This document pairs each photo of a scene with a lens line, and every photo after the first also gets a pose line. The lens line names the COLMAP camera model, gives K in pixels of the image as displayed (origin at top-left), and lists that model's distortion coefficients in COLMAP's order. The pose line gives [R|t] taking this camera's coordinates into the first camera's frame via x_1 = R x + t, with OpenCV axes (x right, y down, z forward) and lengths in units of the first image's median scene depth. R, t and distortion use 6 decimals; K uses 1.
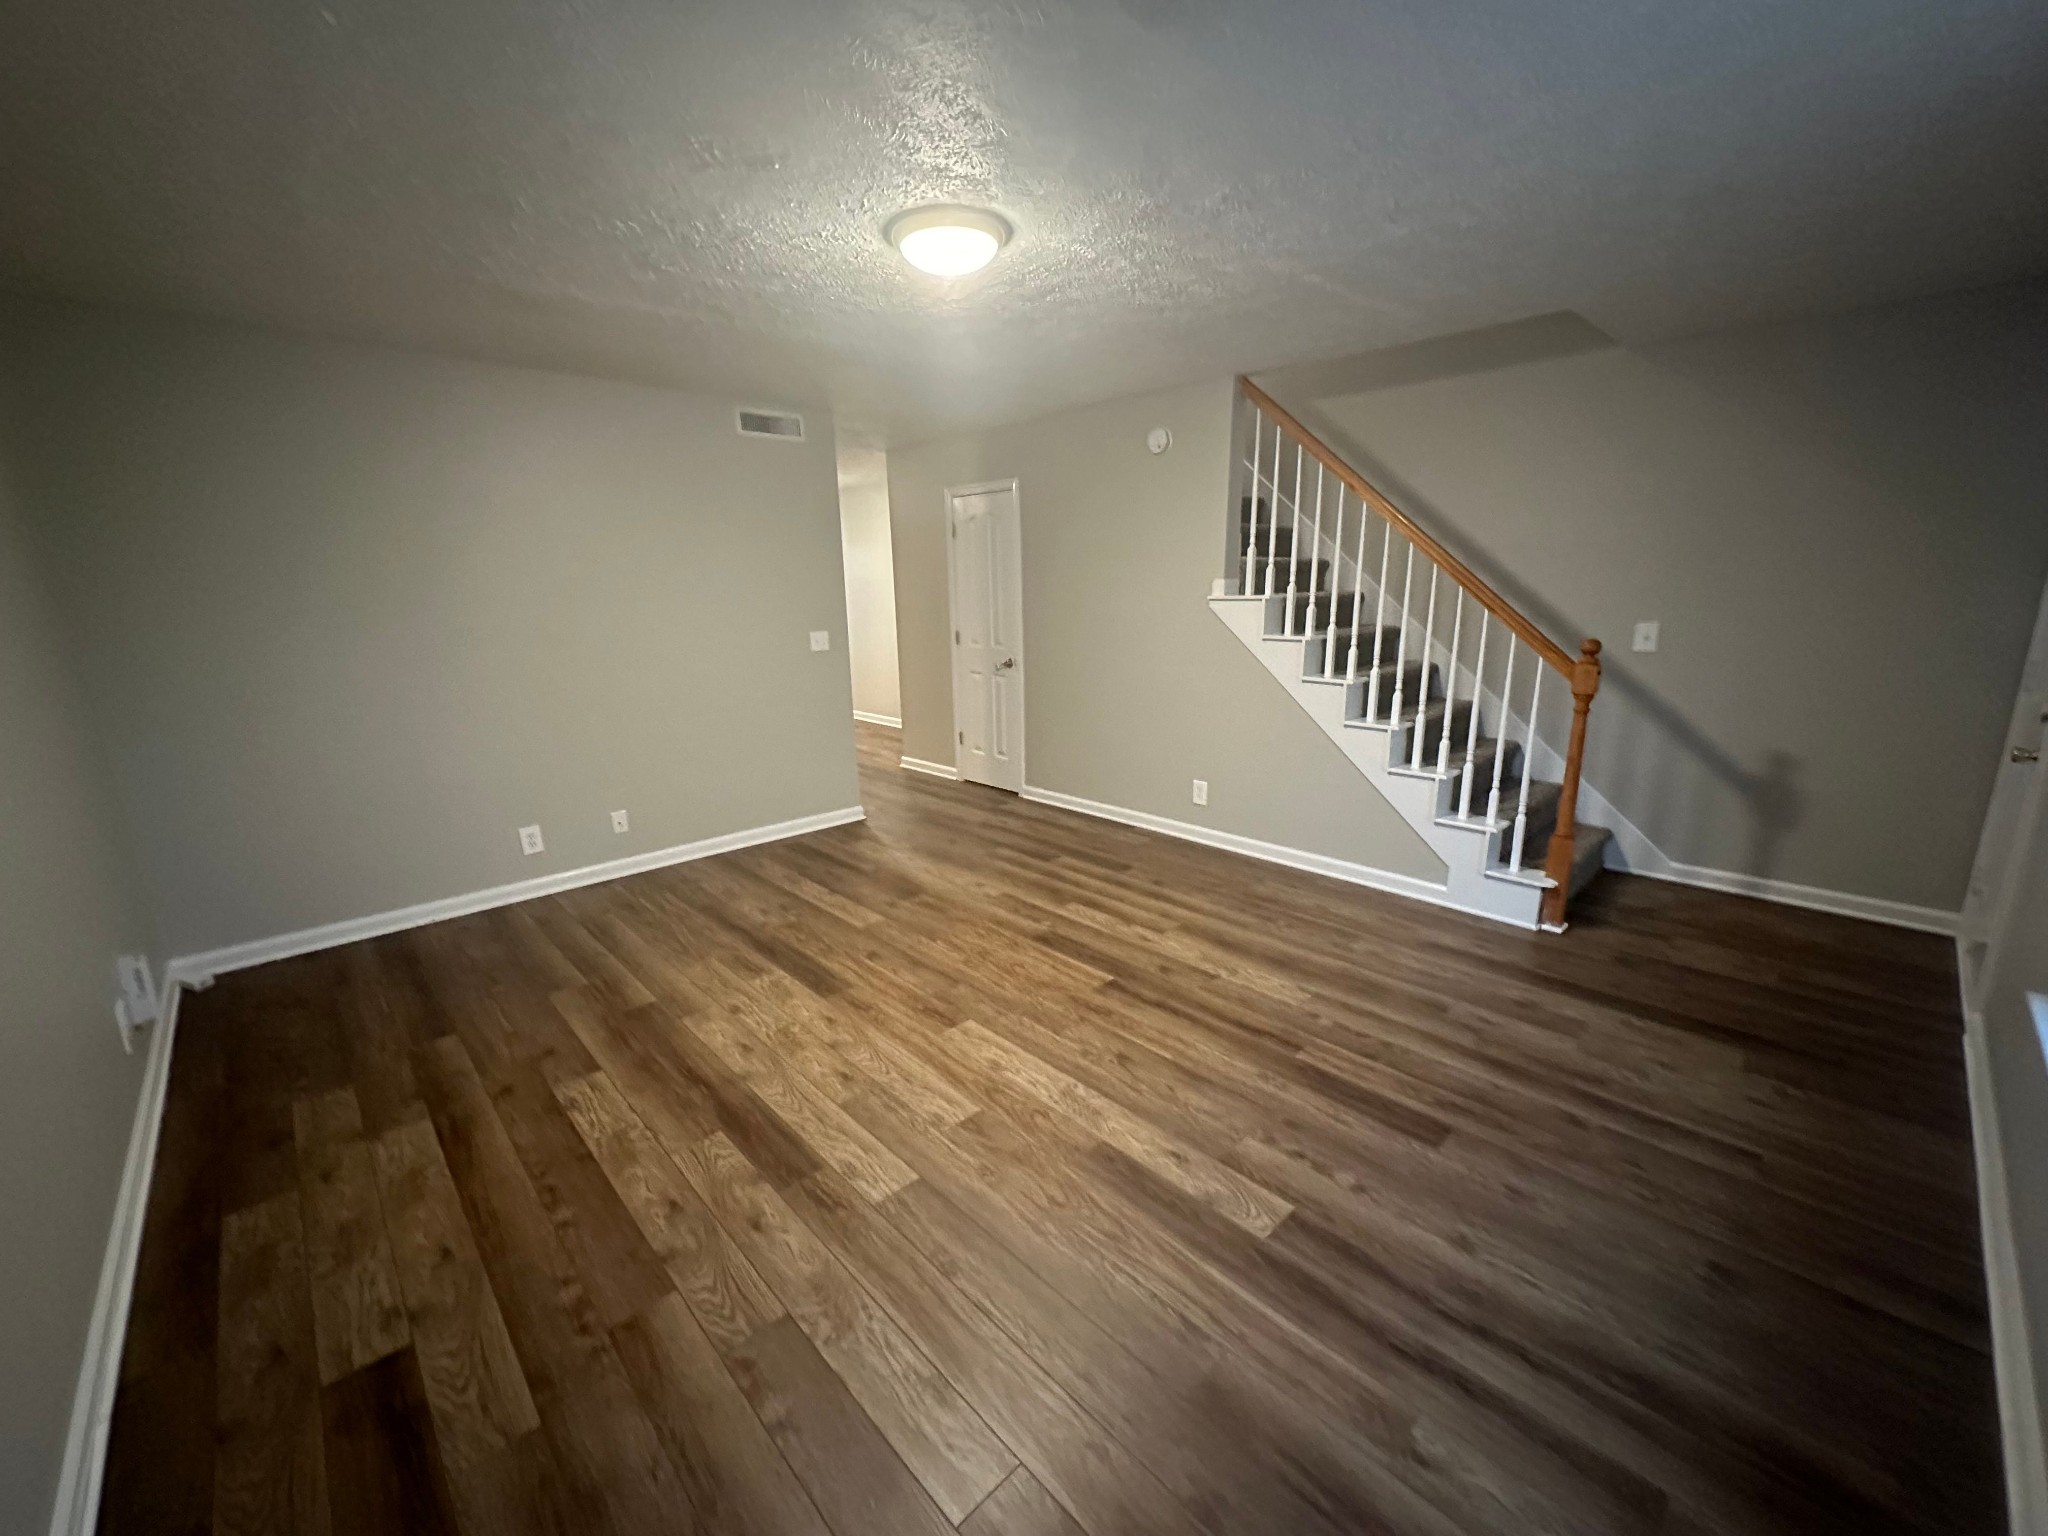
lens RADIAL K [[815.3, 0, 1024.0], [0, 815.3, 768.0], [0, 0, 1]] dist [-0.002558, -0.000318]
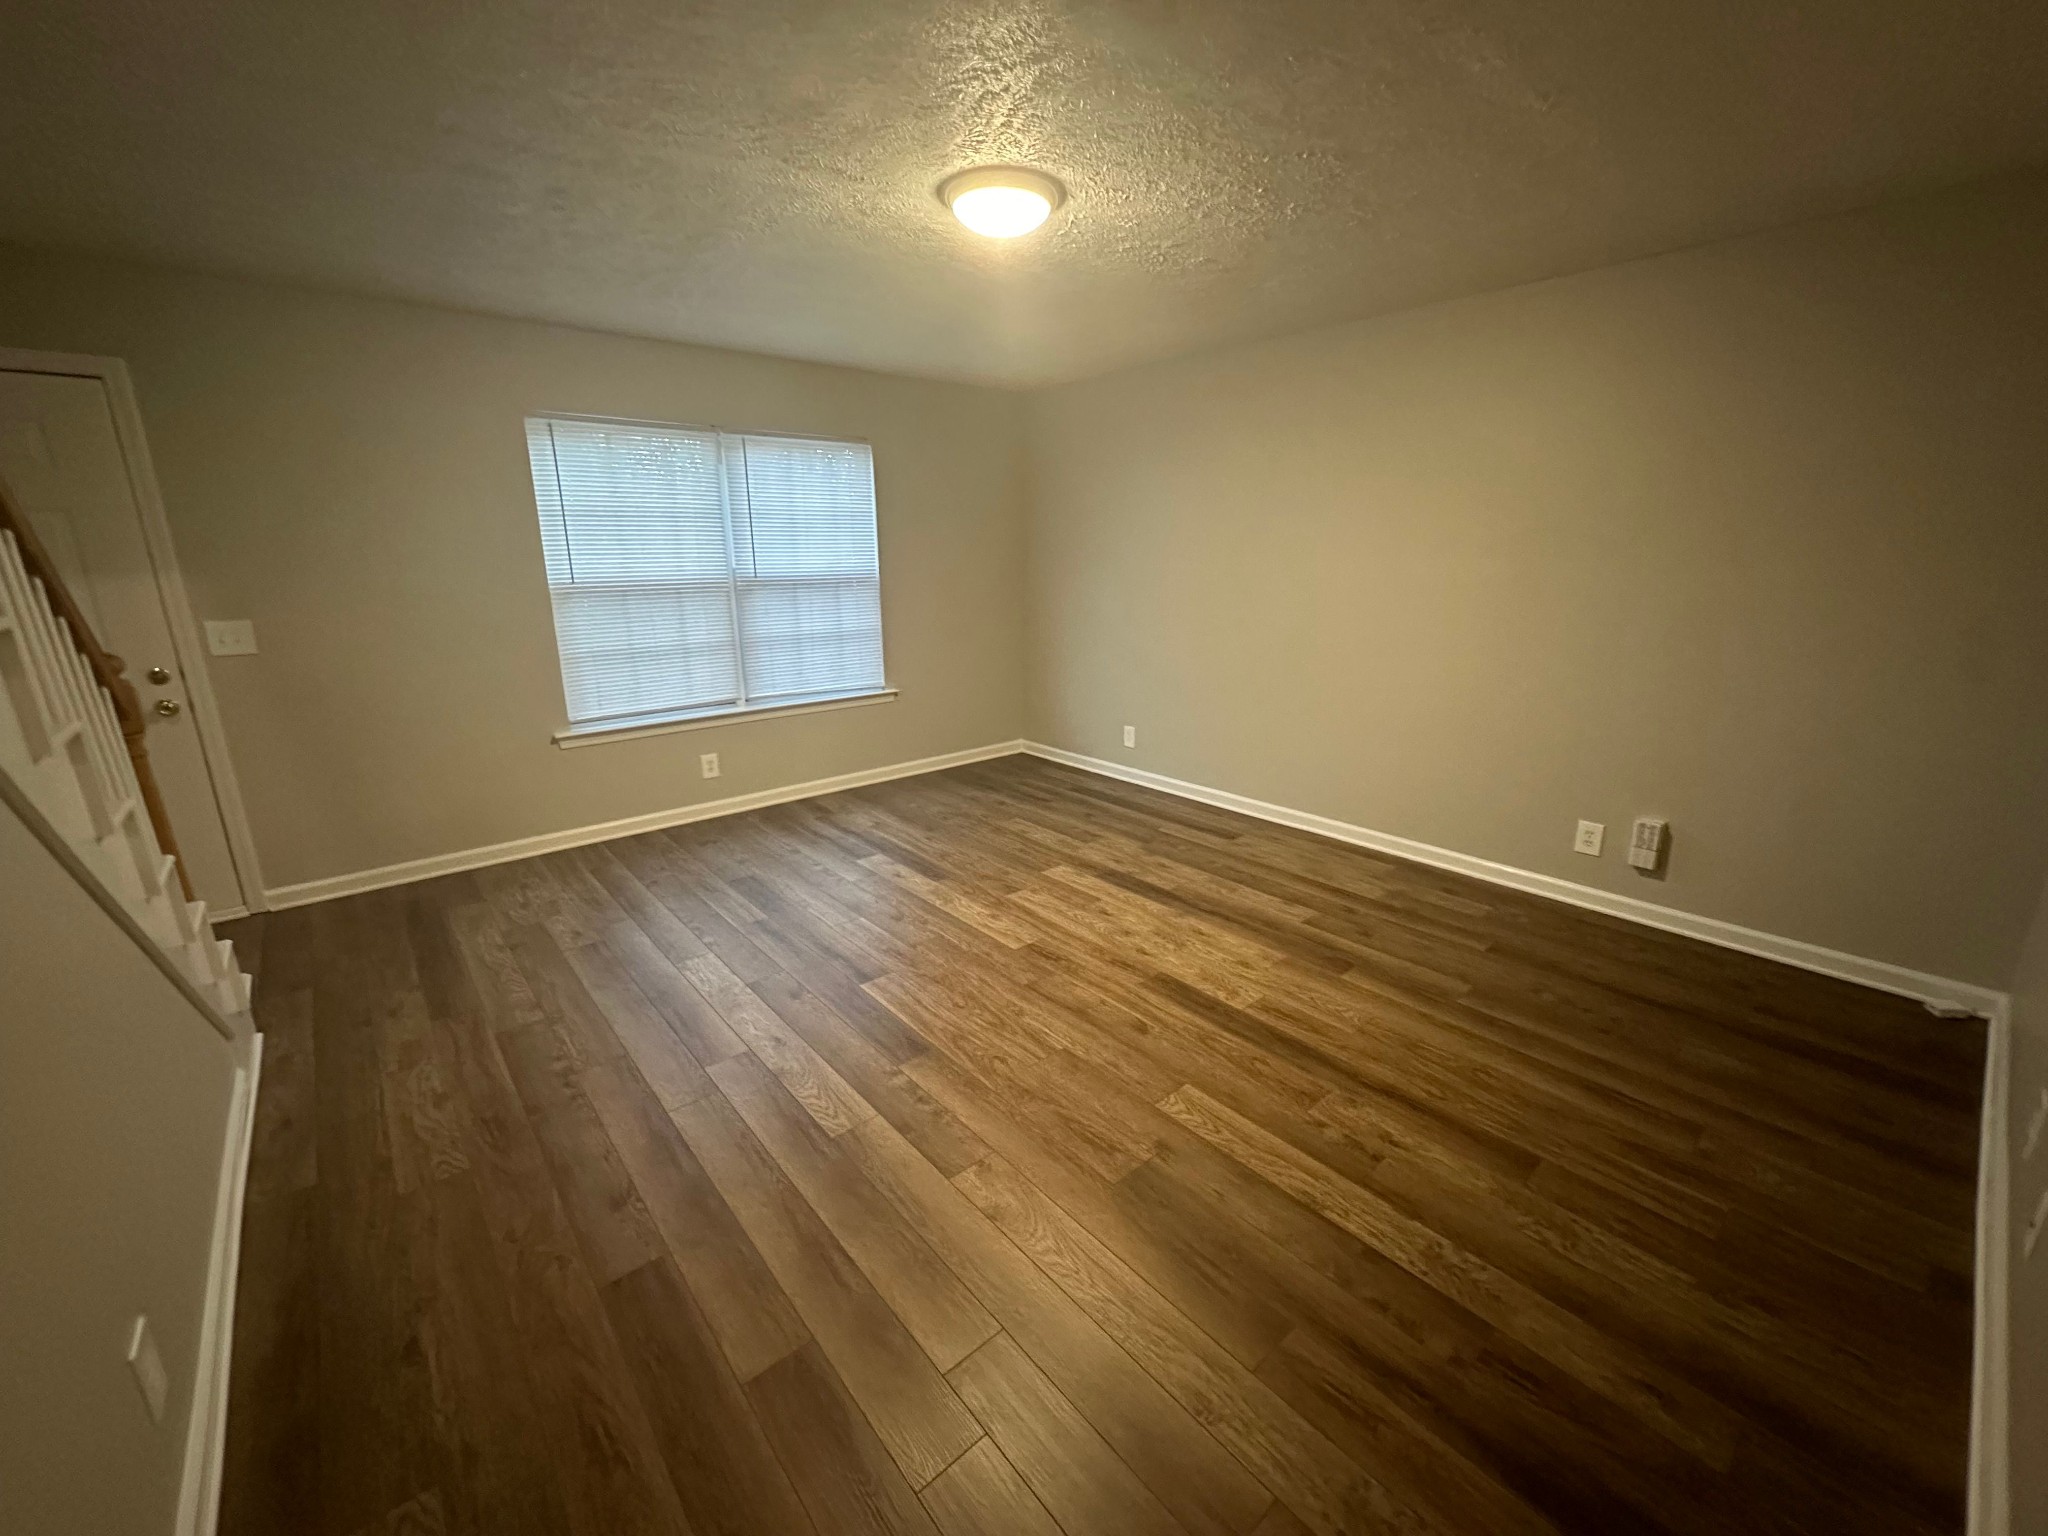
lens RADIAL K [[811.2, 0, 1028.6], [0, 811.2, 769.4], [0, 0, 1]] dist [0.001765, 0.000038]
pose [[-0.998847, 0.013470, 0.046075, -0.139619], [0.033590, 0.881812, 0.470403, -0.422950], [-0.034294, 0.471408, -0.881248, 1.862440]]
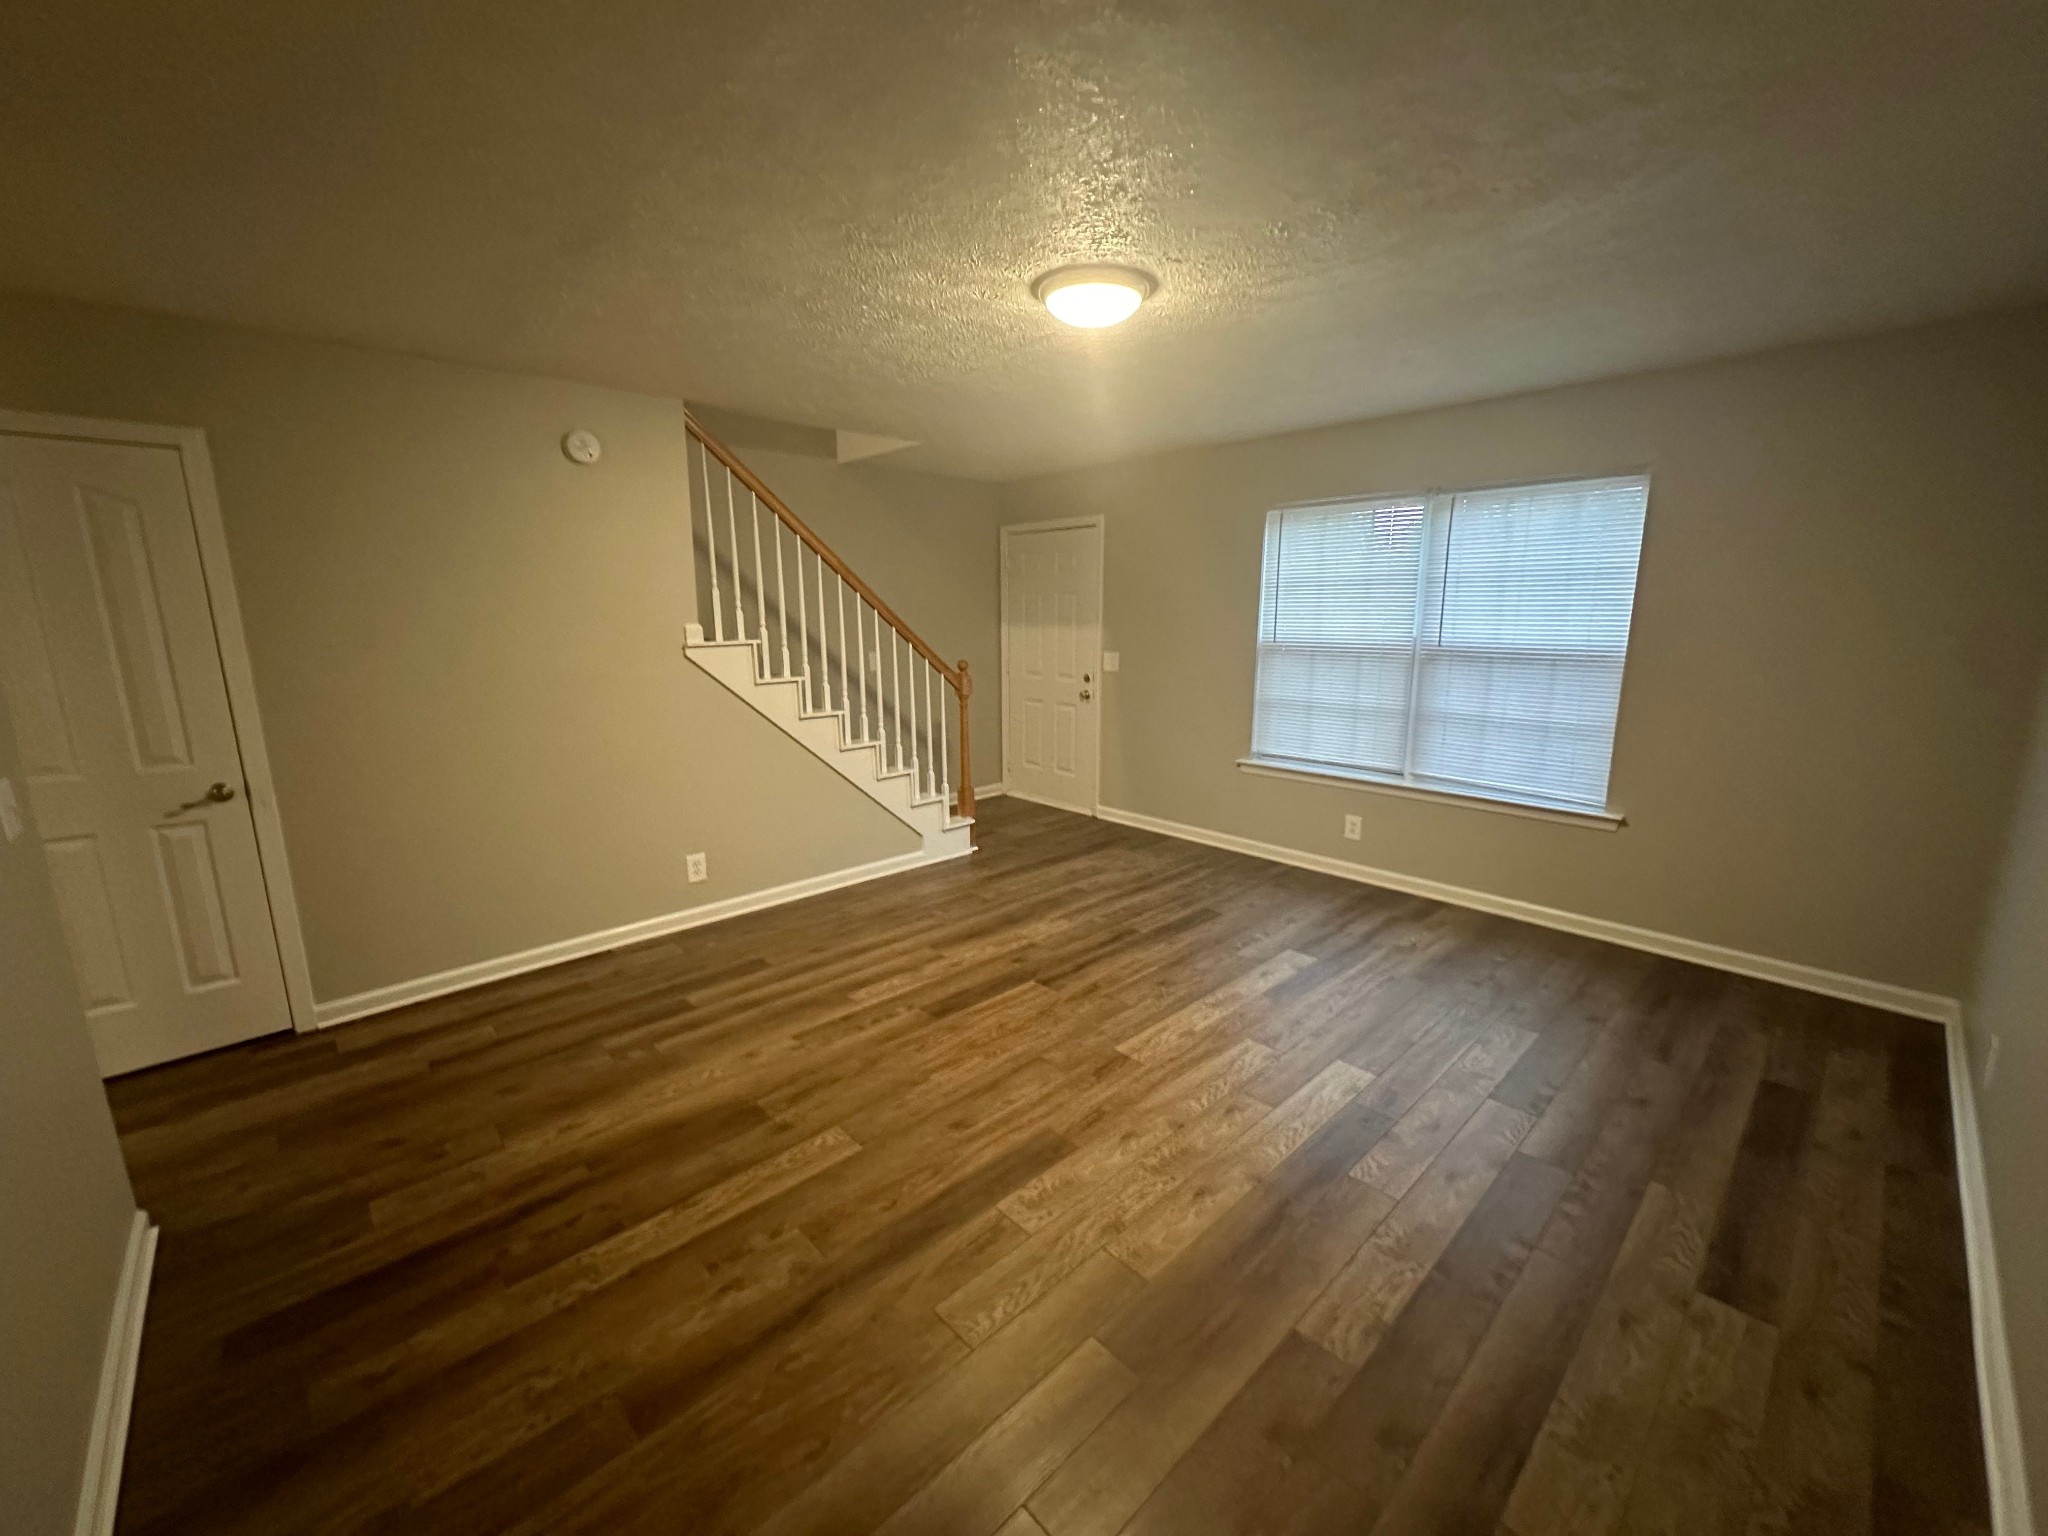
lens RADIAL K [[814.6, 0, 1024.0], [0, 814.6, 768.0], [0, 0, 1]] dist [-0.001996, 0.000016]
pose [[0.000744, -0.177561, 0.984110, -1.017678], [0.228609, 0.958079, 0.172692, -0.233568], [-0.973518, 0.224848, 0.041304, 0.995503]]
